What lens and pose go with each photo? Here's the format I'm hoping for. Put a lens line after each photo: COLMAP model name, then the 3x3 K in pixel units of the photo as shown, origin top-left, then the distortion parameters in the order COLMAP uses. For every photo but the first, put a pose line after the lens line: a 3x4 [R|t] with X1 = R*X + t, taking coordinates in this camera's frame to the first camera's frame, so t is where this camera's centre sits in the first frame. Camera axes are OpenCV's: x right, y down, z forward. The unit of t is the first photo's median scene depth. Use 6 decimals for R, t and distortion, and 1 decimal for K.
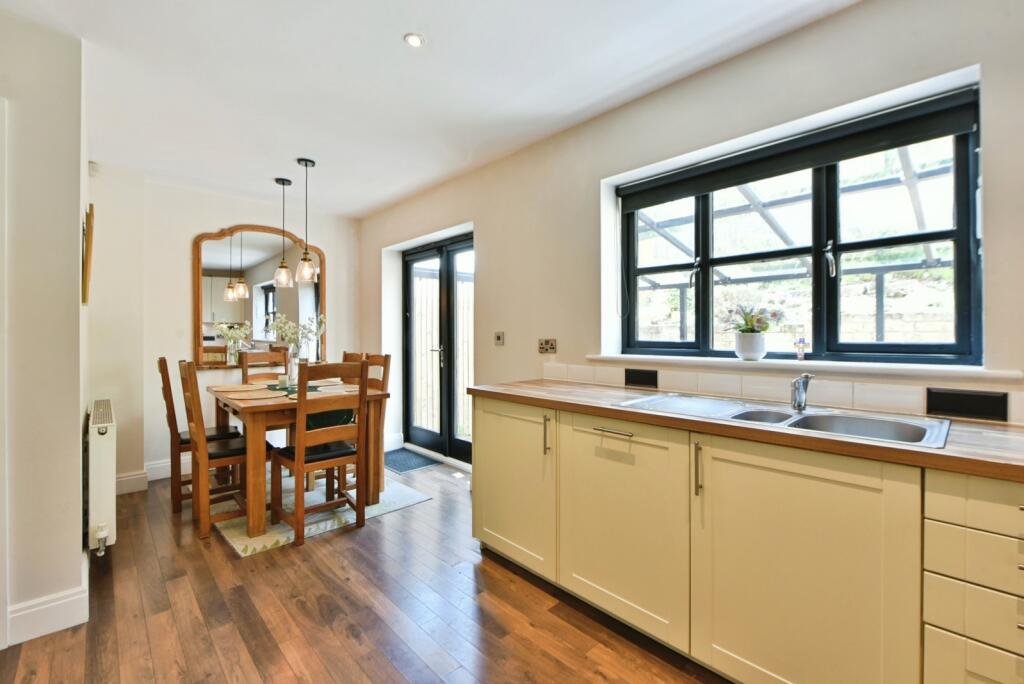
lens RADIAL K [[435.6, 0, 515.2], [0, 435.6, 335.4], [0, 0, 1]] dist [-0.016186, -0.000164]
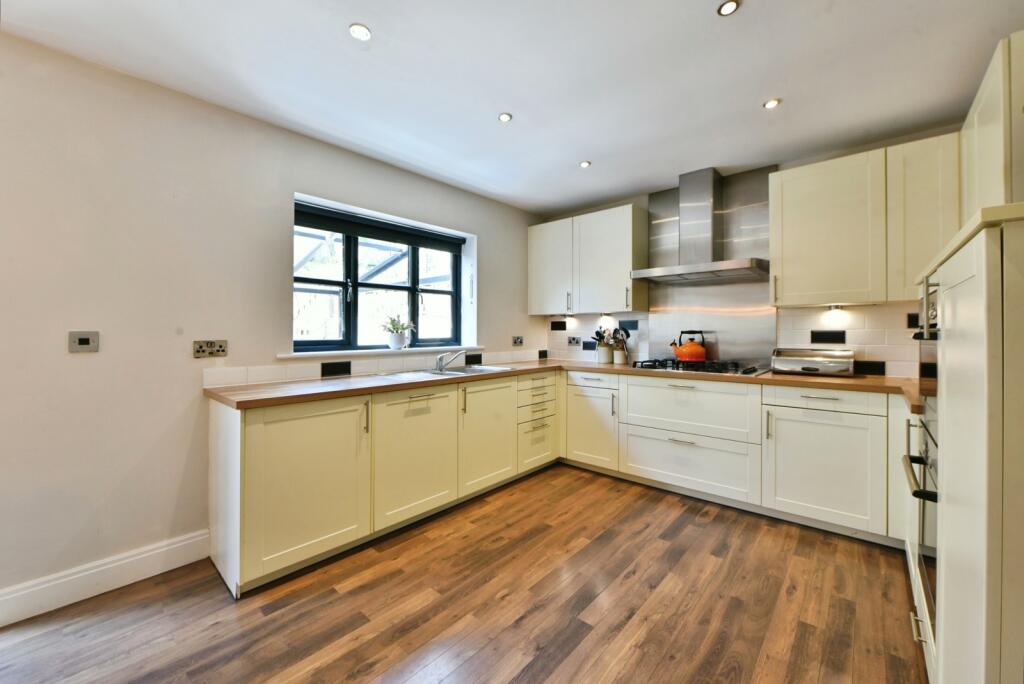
lens RADIAL K [[400.9, 0, 530.5], [0, 400.9, 332.1], [0, 0, 1]] dist [-0.001661, -0.000339]
pose [[-0.107419, 0.004511, 0.994204, -0.927231], [0.006412, 0.999972, -0.003845, -0.001066], [-0.994193, 0.005962, -0.107445, 0.557947]]
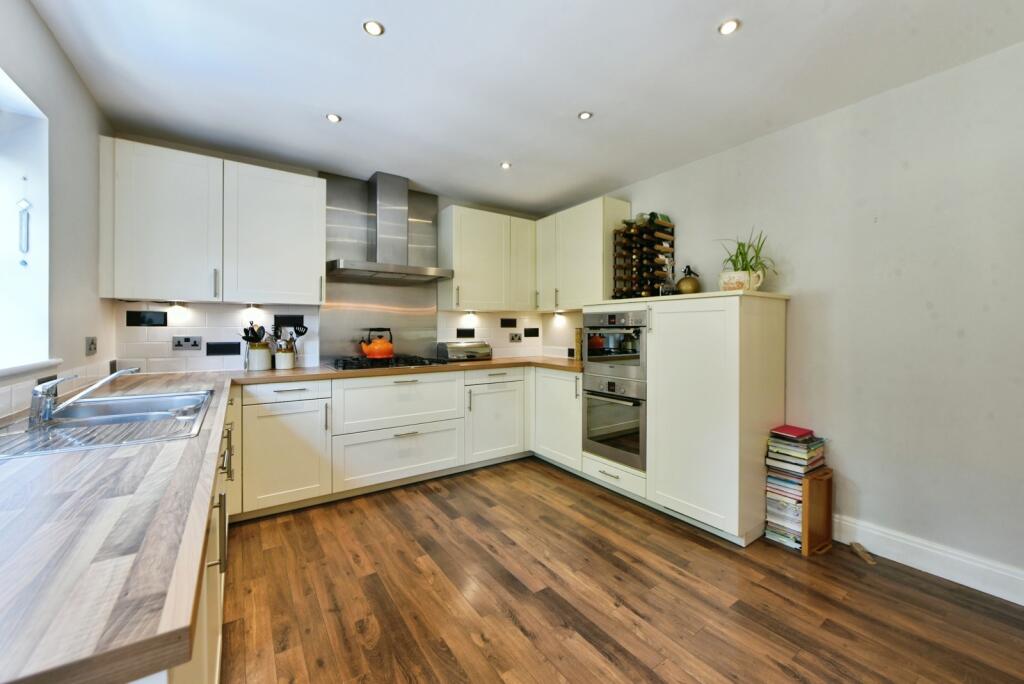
lens RADIAL K [[400.9, 0, 512.1], [0, 400.9, 334.0], [0, 0, 1]] dist [-0.001661, -0.000339]
pose [[-0.988044, 0.002909, 0.154145, -0.277123], [0.005126, 0.999889, 0.013992, -0.004523], [-0.154087, 0.014615, -0.987949, 1.187354]]
